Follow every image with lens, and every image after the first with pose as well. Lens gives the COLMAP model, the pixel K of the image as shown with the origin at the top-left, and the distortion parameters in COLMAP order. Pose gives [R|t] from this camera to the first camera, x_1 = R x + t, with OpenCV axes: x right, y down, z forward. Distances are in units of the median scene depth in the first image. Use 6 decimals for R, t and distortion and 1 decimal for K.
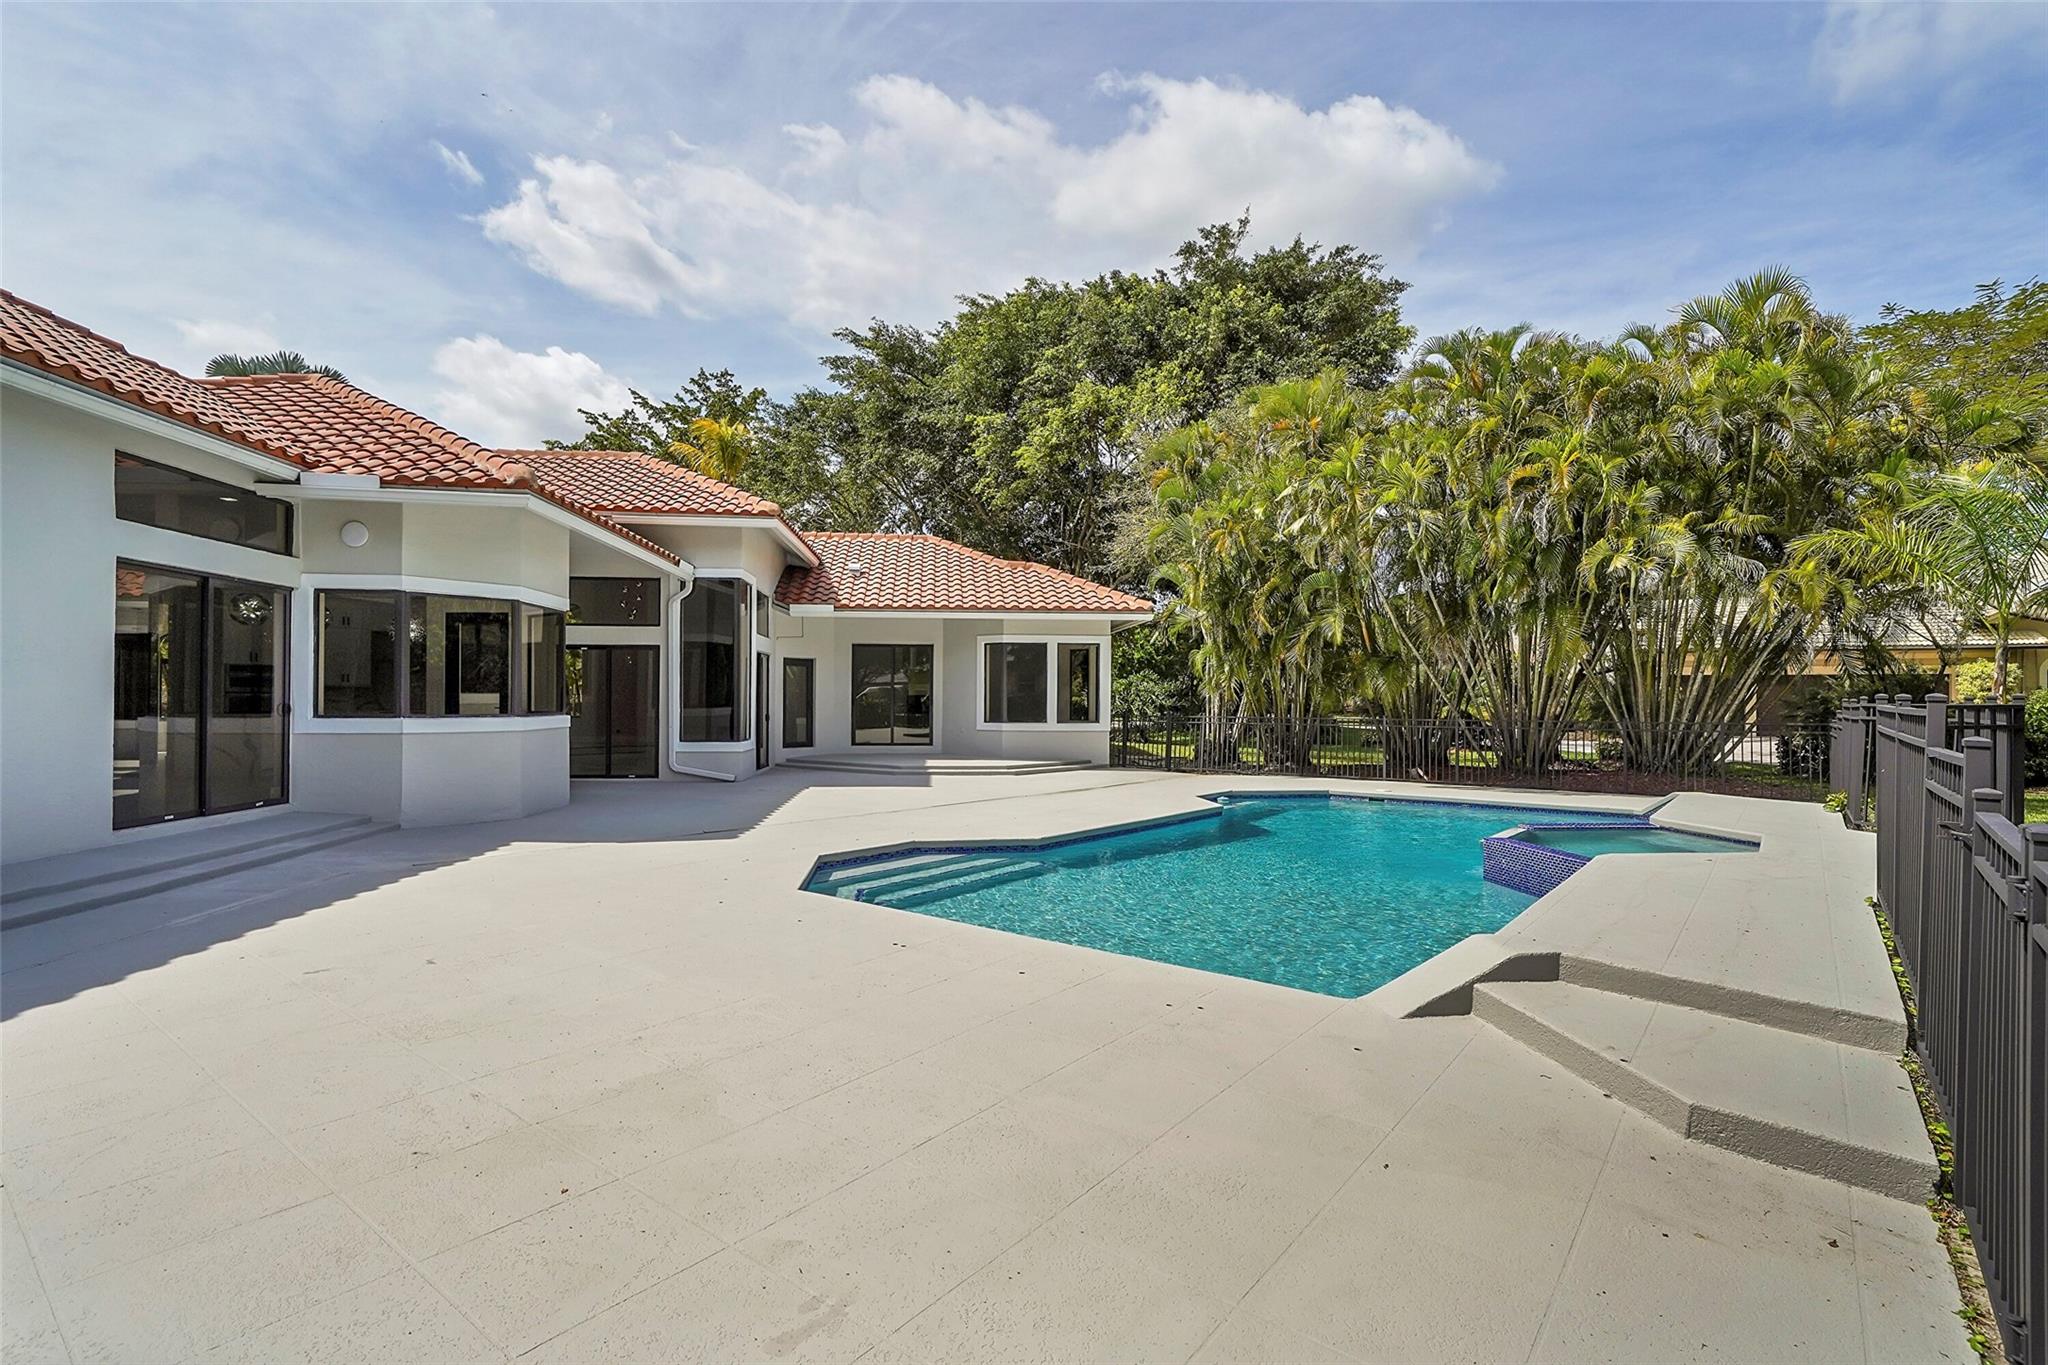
lens RADIAL K [[917.4, 0, 1020.2], [0, 917.4, 683.0], [0, 0, 1]] dist [0.018481, 0.000497]
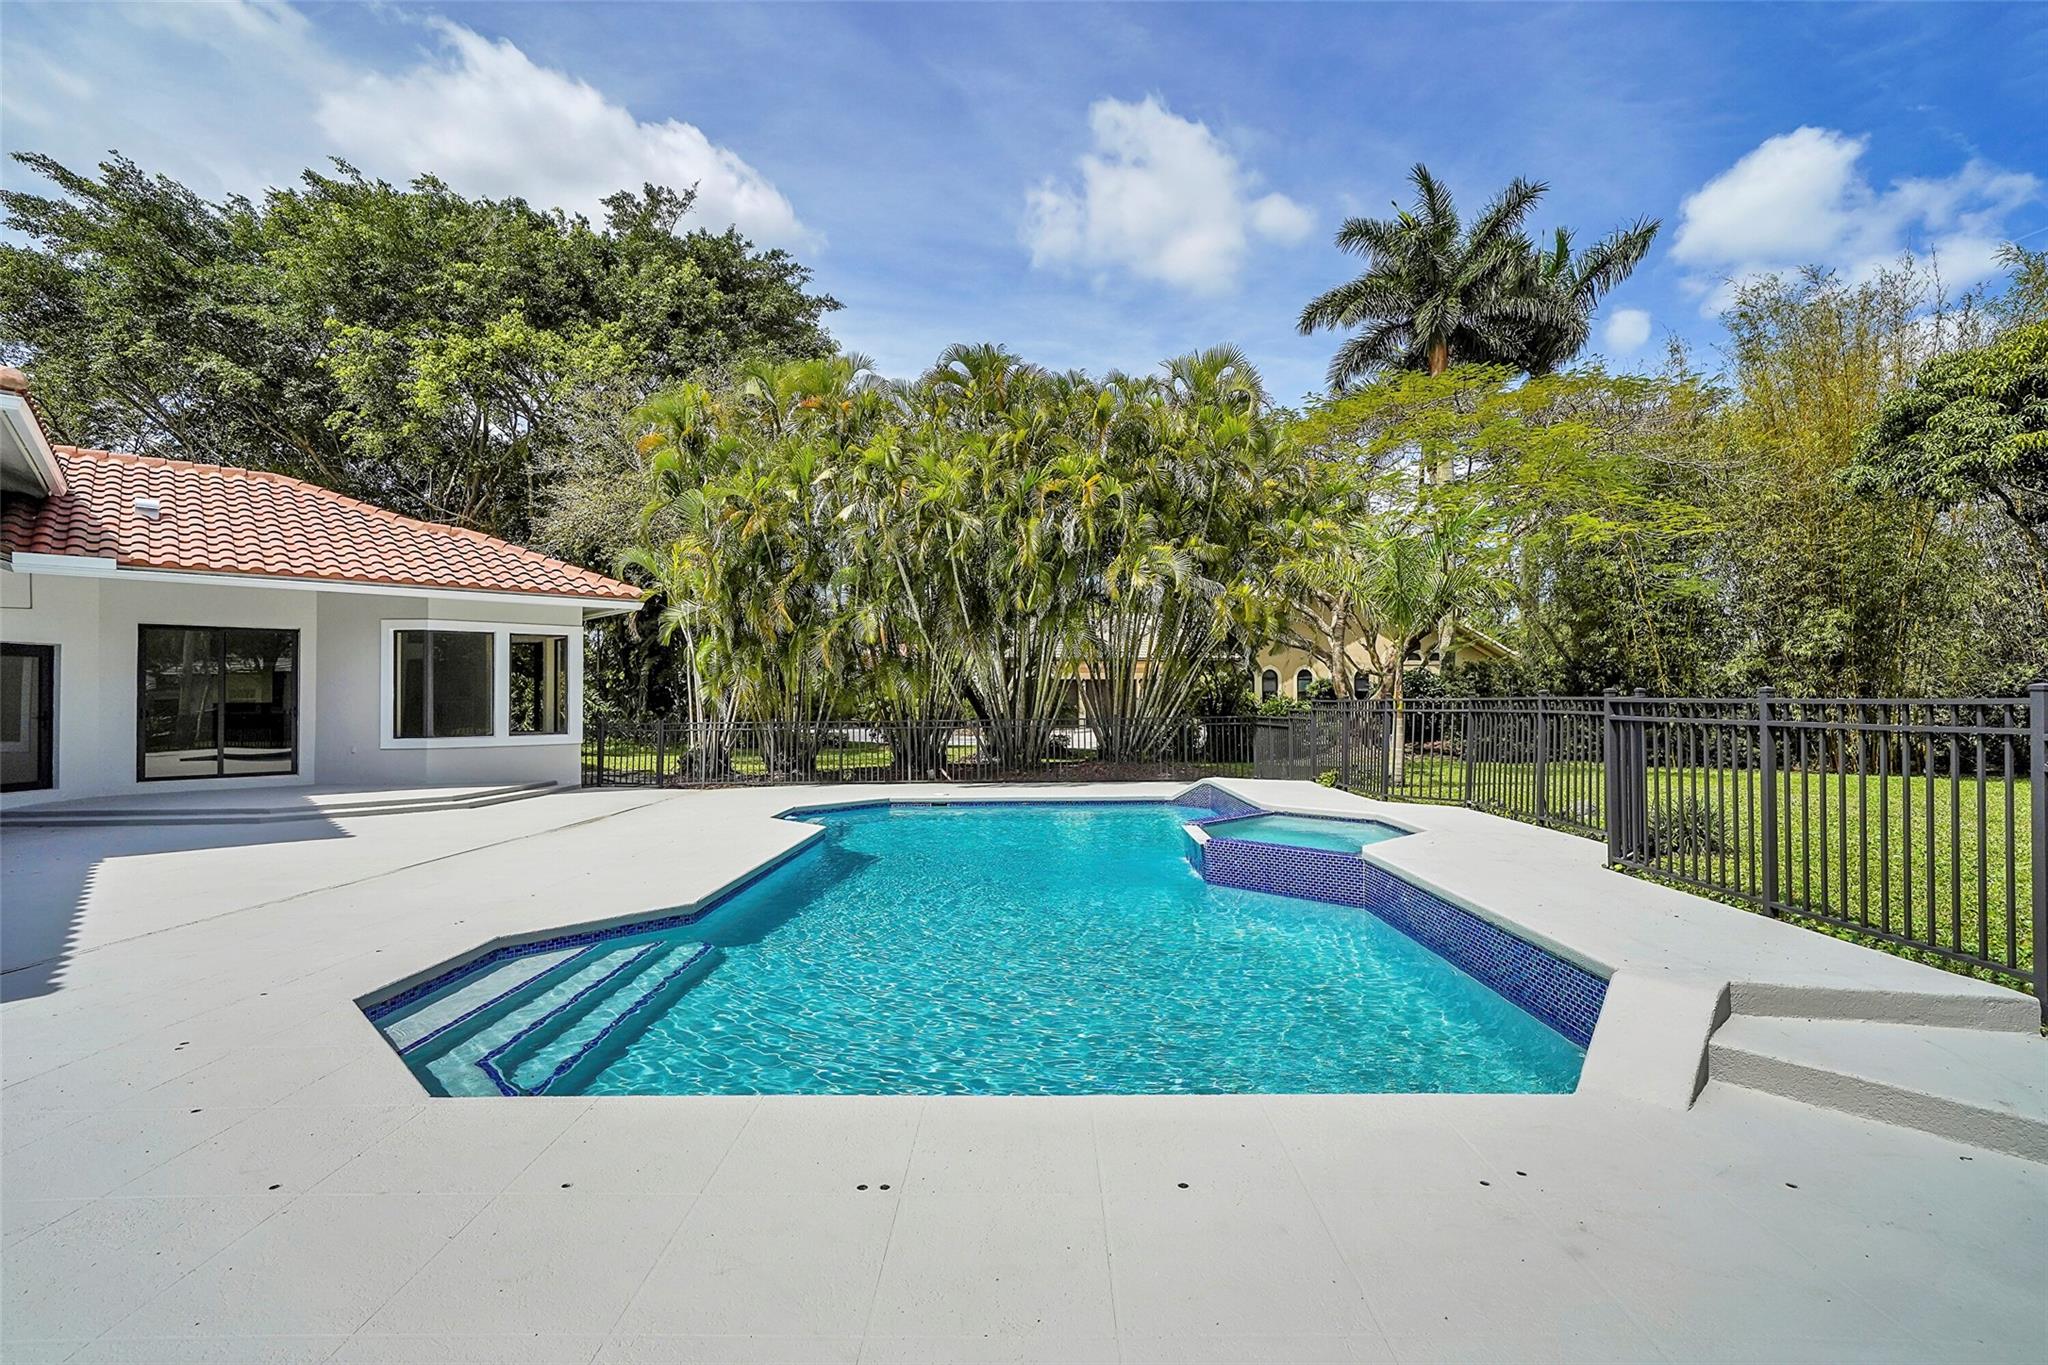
lens RADIAL K [[917.4, 0, 1020.2], [0, 917.4, 683.0], [0, 0, 1]] dist [0.018481, 0.000497]
pose [[0.806433, 0.002586, 0.591319, -0.072429], [0.000569, 0.999987, -0.005149, 0.002830], [-0.591325, 0.004489, 0.806421, 0.111165]]
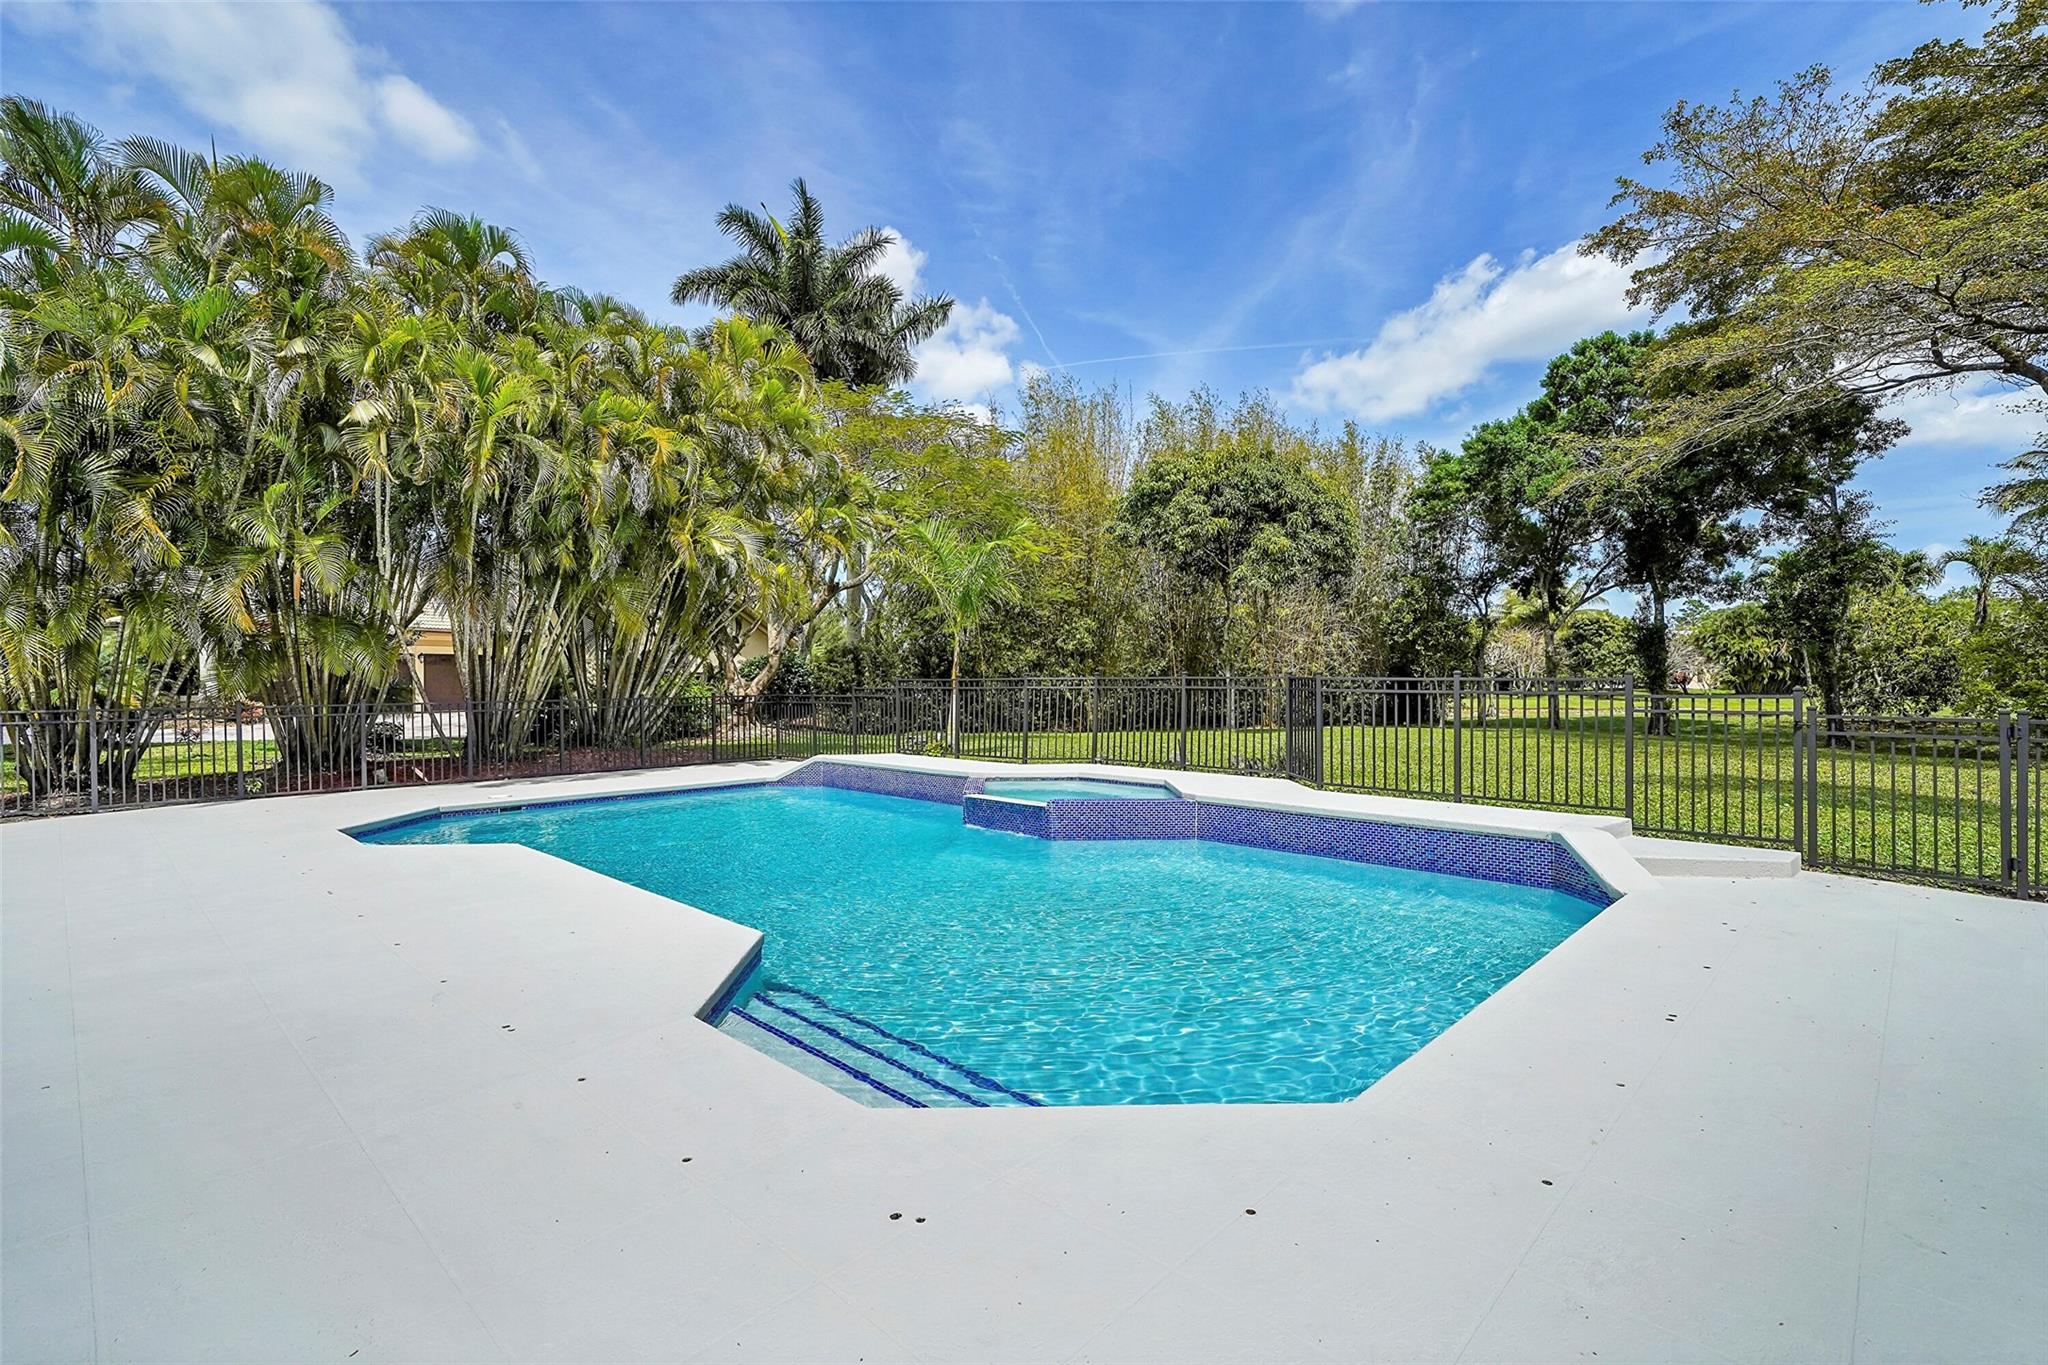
lens RADIAL K [[917.4, 0, 1020.2], [0, 917.4, 683.0], [0, 0, 1]] dist [0.018481, 0.000497]
pose [[0.146496, -0.008159, 0.989178, -0.197692], [-0.014543, 0.999840, 0.010401, 0.005119], [-0.989104, -0.015909, 0.146354, 0.310189]]
